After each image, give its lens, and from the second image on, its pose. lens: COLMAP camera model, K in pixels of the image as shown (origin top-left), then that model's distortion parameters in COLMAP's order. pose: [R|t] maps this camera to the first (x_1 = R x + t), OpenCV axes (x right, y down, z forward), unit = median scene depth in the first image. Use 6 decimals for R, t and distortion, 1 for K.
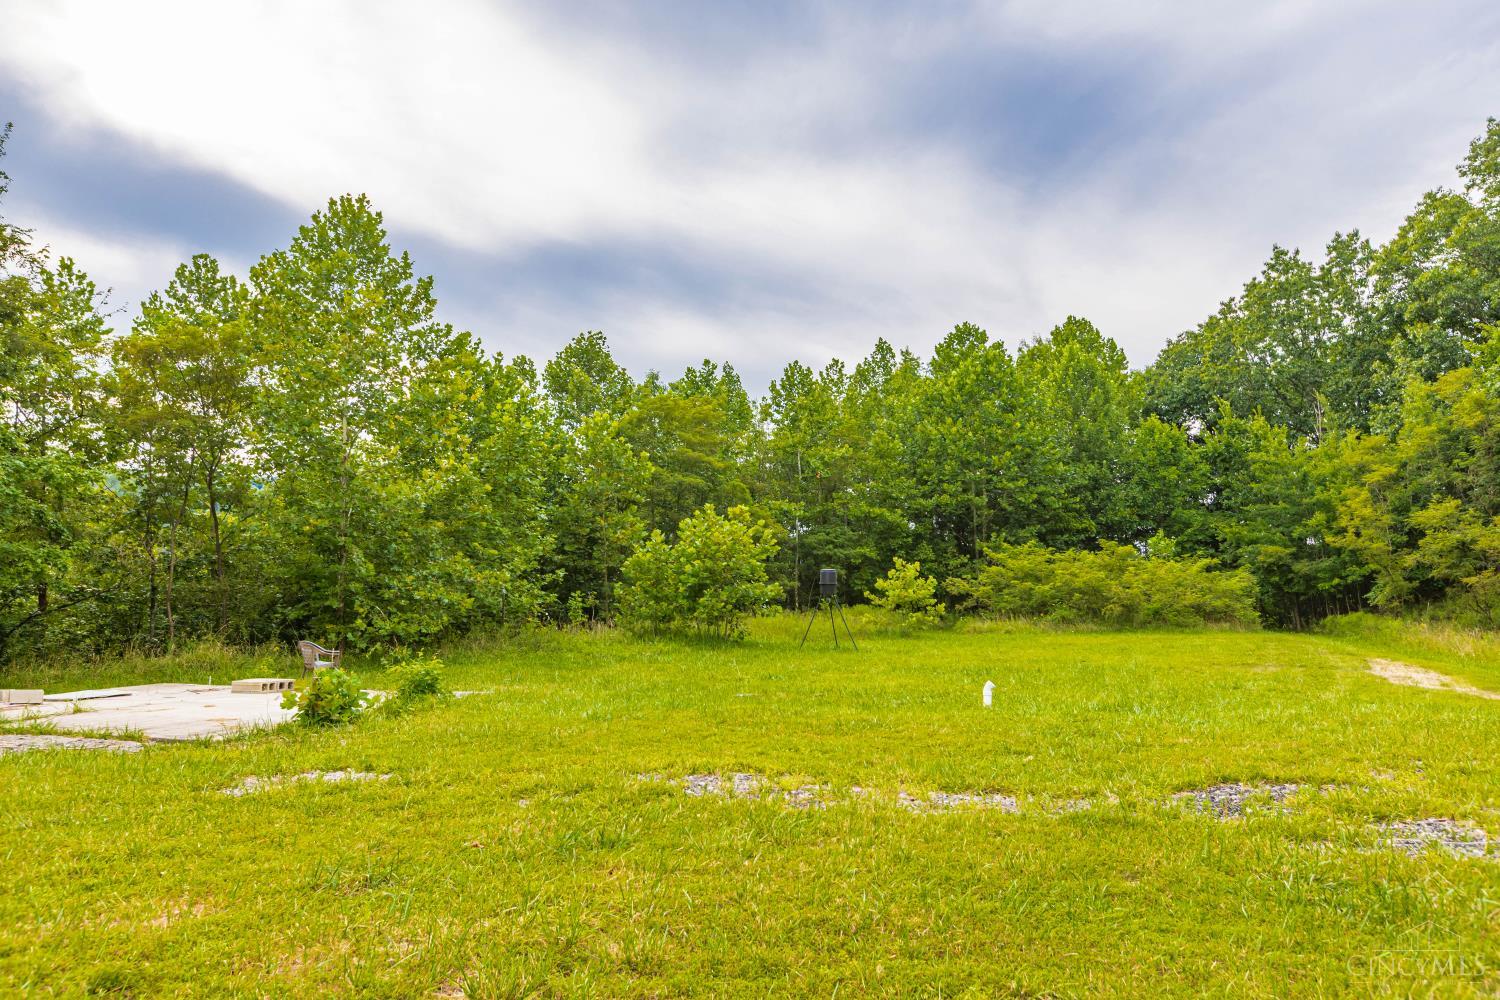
lens RADIAL K [[1084.9, 0, 744.4], [0, 1084.9, 494.0], [0, 0, 1]] dist [0.016827, -0.020532]
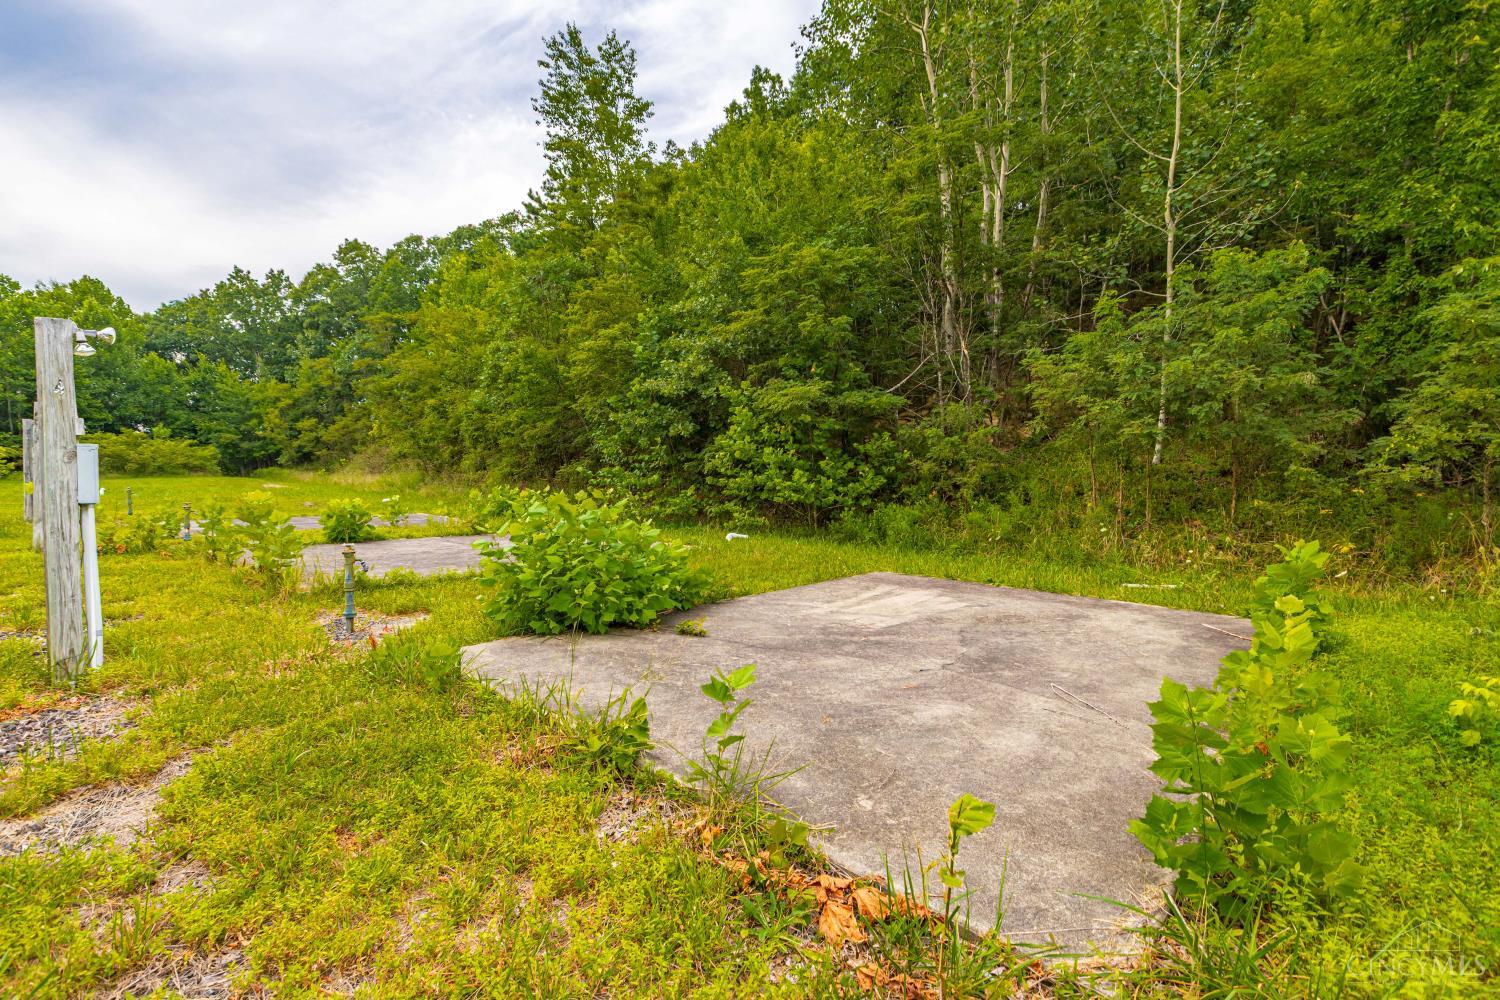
lens RADIAL K [[691.0, 0, 742.4], [0, 691.0, 494.3], [0, 0, 1]] dist [0.006078, -0.005442]
pose [[0.472712, -0.040537, 0.880284, -0.181458], [-0.083751, 0.992353, 0.090673, -0.035012], [-0.877228, -0.116587, 0.465702, -0.408444]]
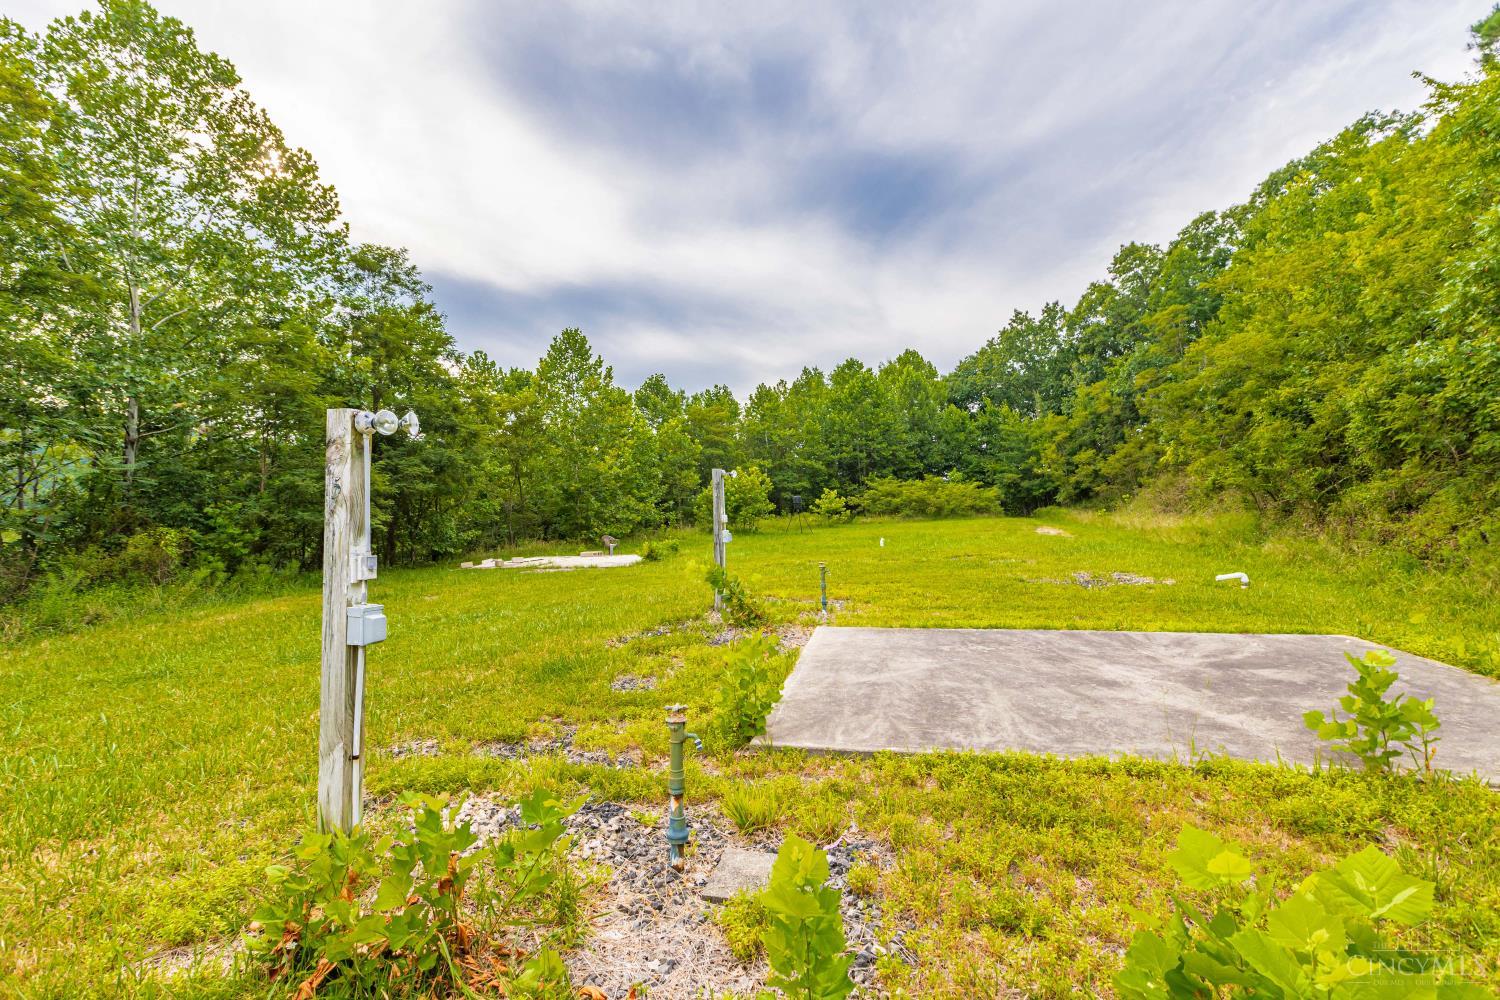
lens RADIAL K [[693.6, 0, 744.4], [0, 693.6, 497.0], [0, 0, 1]] dist [-0.000146, 0.001328]
pose [[0.997475, -0.040135, 0.058595, -0.066814], [0.035644, 0.996489, 0.075763, -0.021843], [-0.061430, -0.073483, 0.995403, -0.212772]]
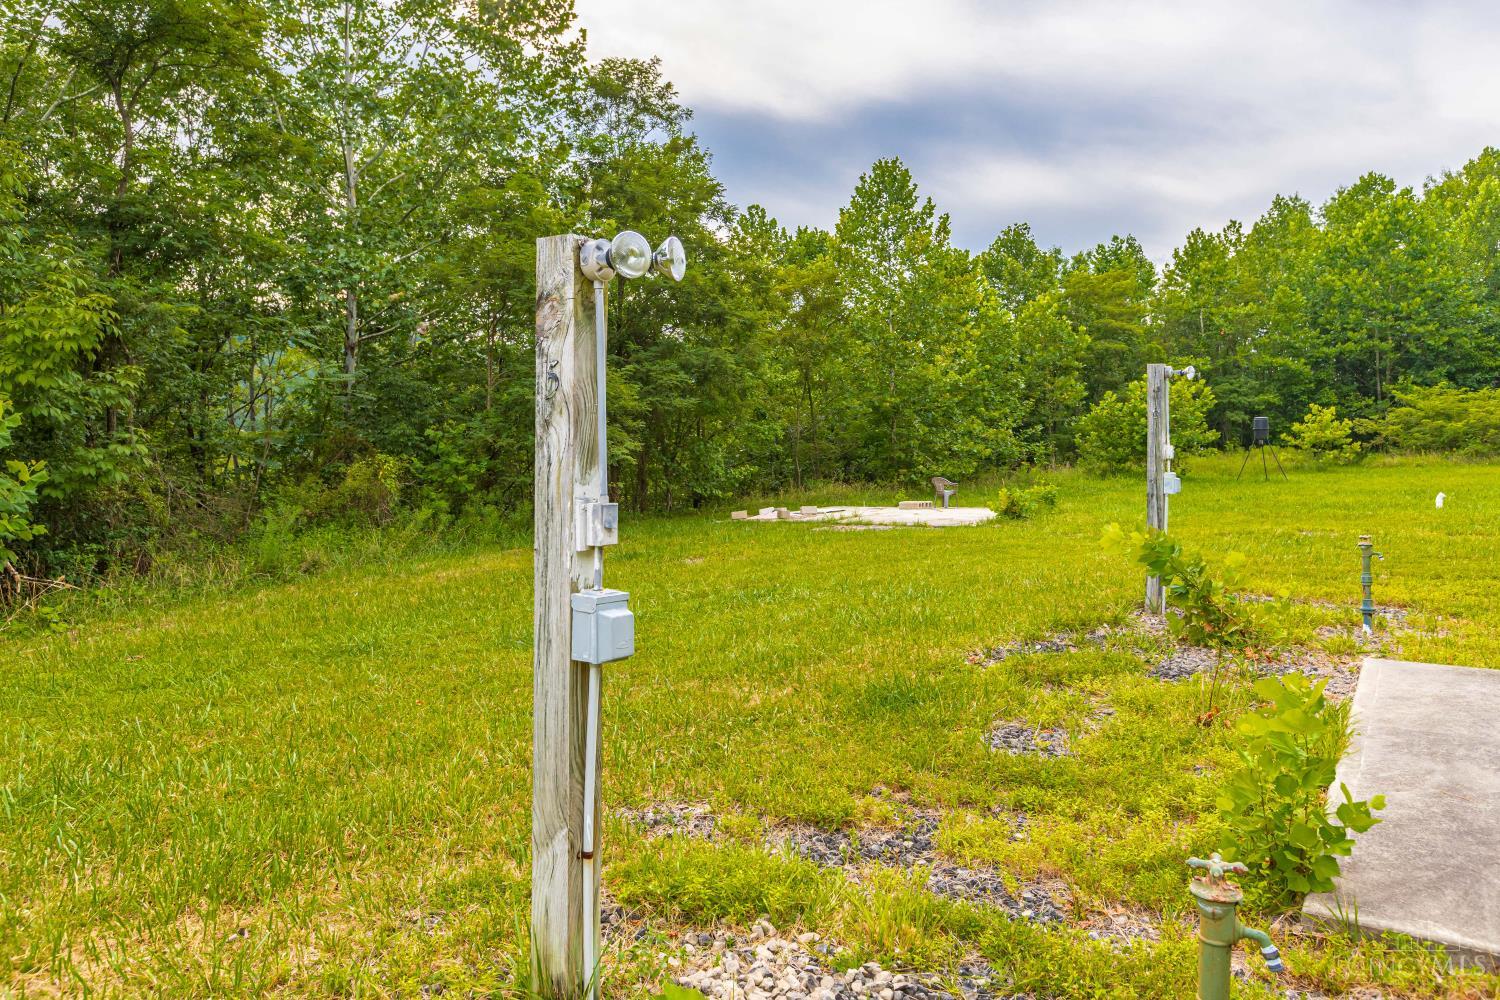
lens RADIAL K [[1033.2, 0, 740.0], [0, 1033.2, 499.2], [0, 0, 1]] dist [0.001274, -0.002041]
pose [[0.949216, -0.014306, -0.314300, -0.075444], [0.059153, 0.989266, 0.133619, -0.019469], [0.309015, -0.145425, 0.939873, -0.193124]]
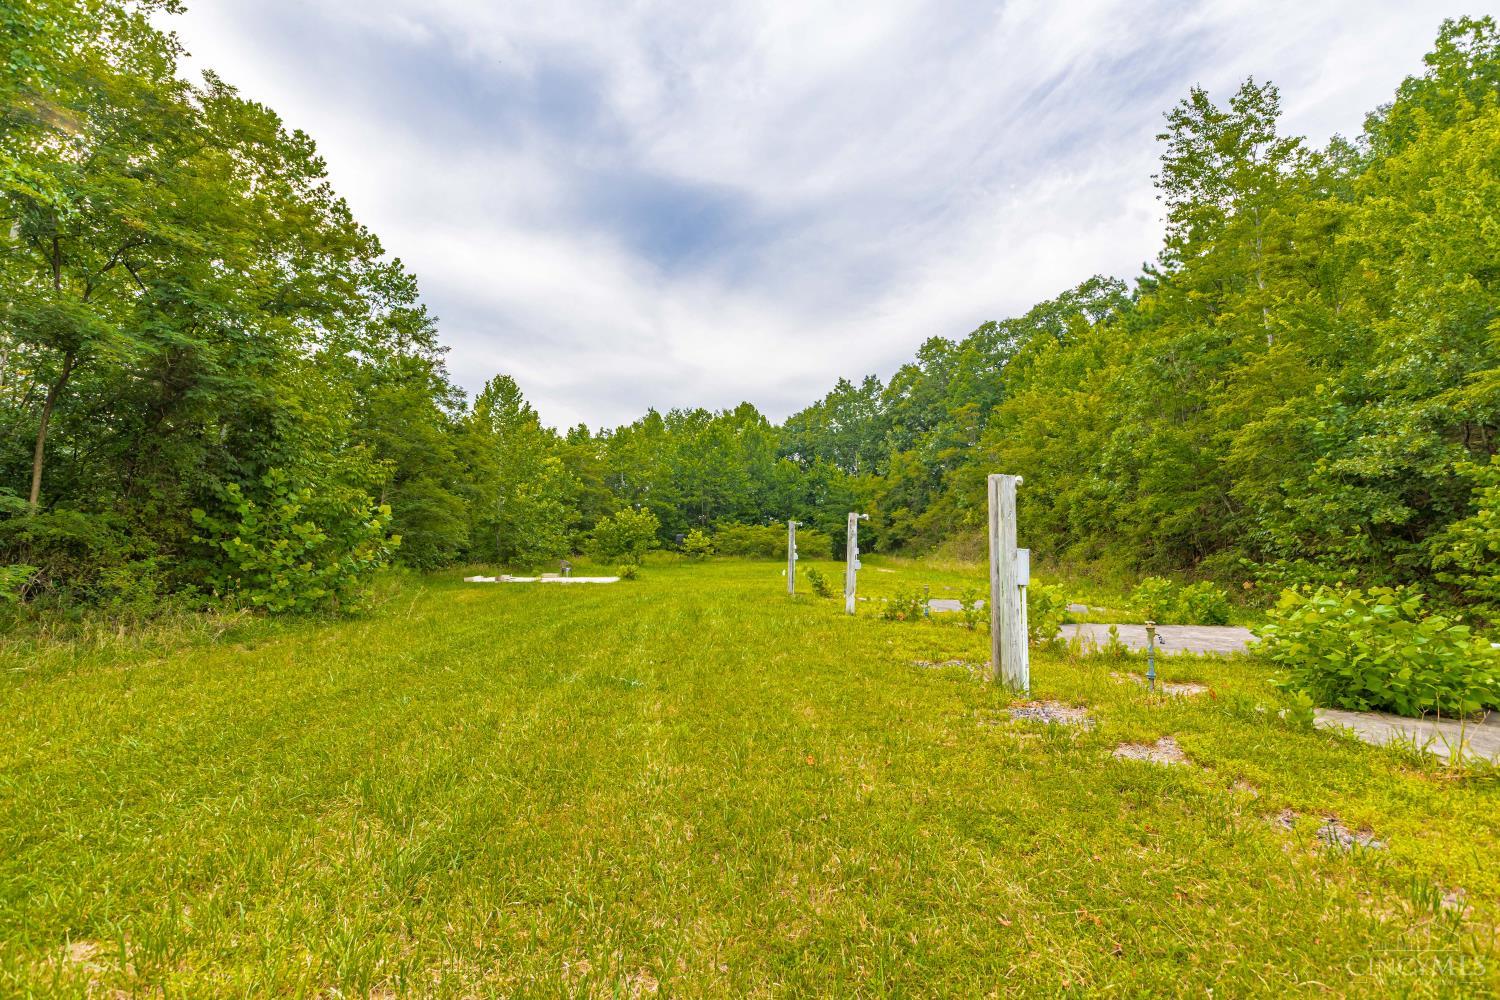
lens RADIAL K [[777.3, 0, 747.0], [0, 777.3, 496.2], [0, 0, 1]] dist [0.002759, 0.000337]
pose [[0.934439, 0.024563, 0.355276, -0.257475], [-0.035133, 0.999110, 0.023330, -0.039394], [-0.354387, -0.034282, 0.934470, -0.426136]]
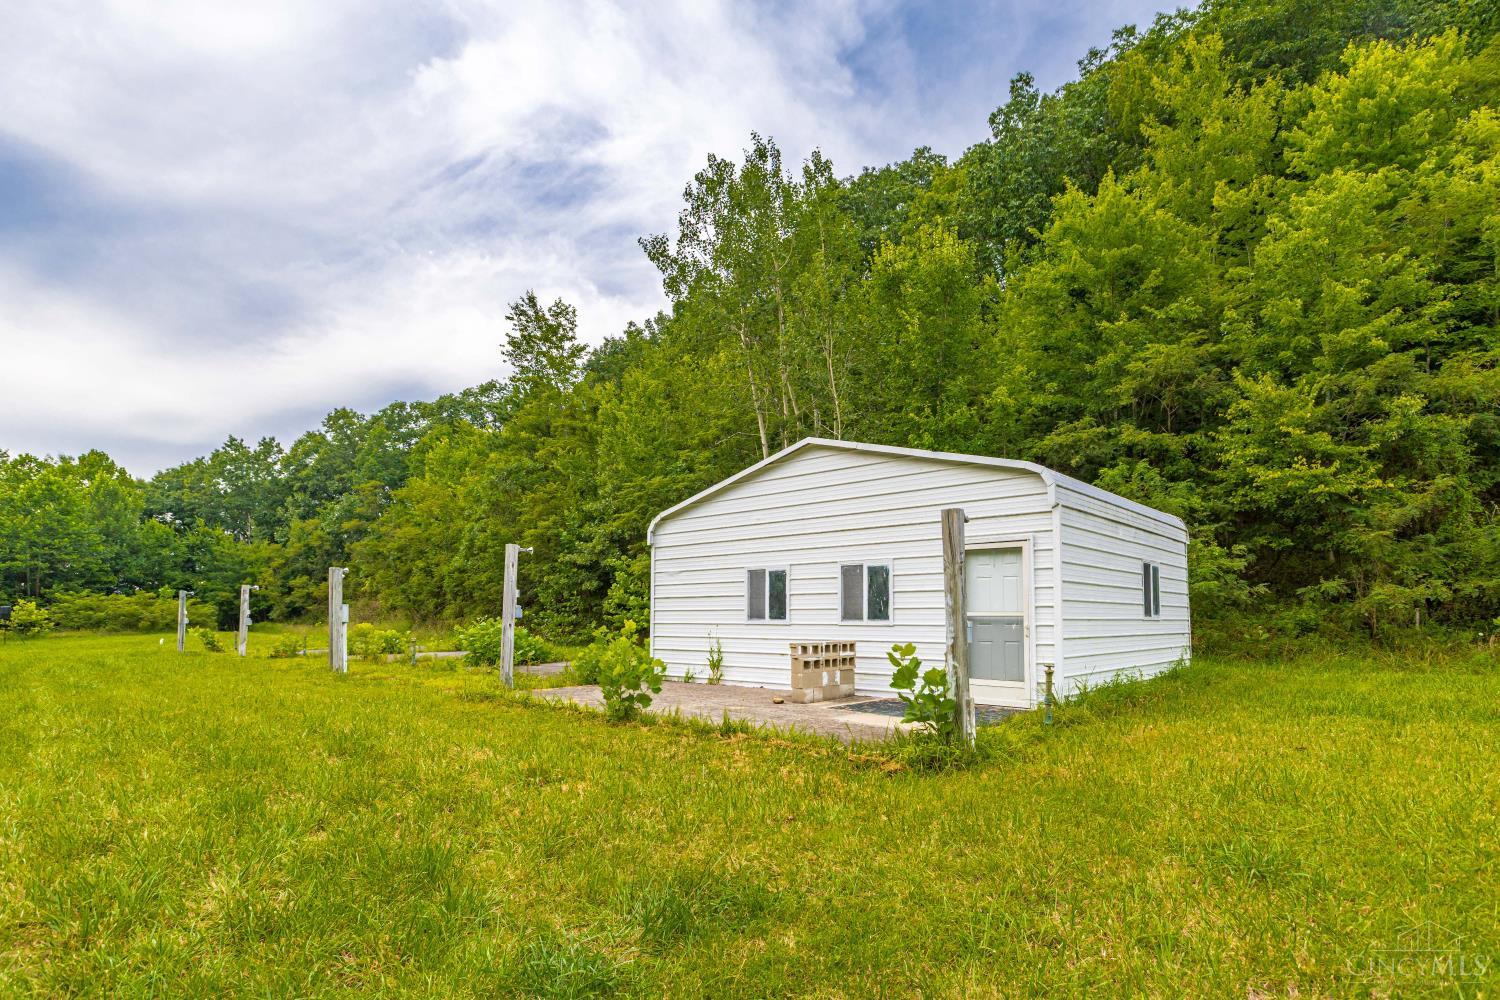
lens RADIAL K [[765.8, 0, 758.8], [0, 765.8, 564.7], [0, 0, 1]] dist [-0.001265, -0.003396]
pose [[0.460665, 0.035795, 0.886852, -0.355805], [-0.057816, 0.998275, -0.010260, -0.050752], [-0.885689, -0.046547, 0.461940, -0.604140]]
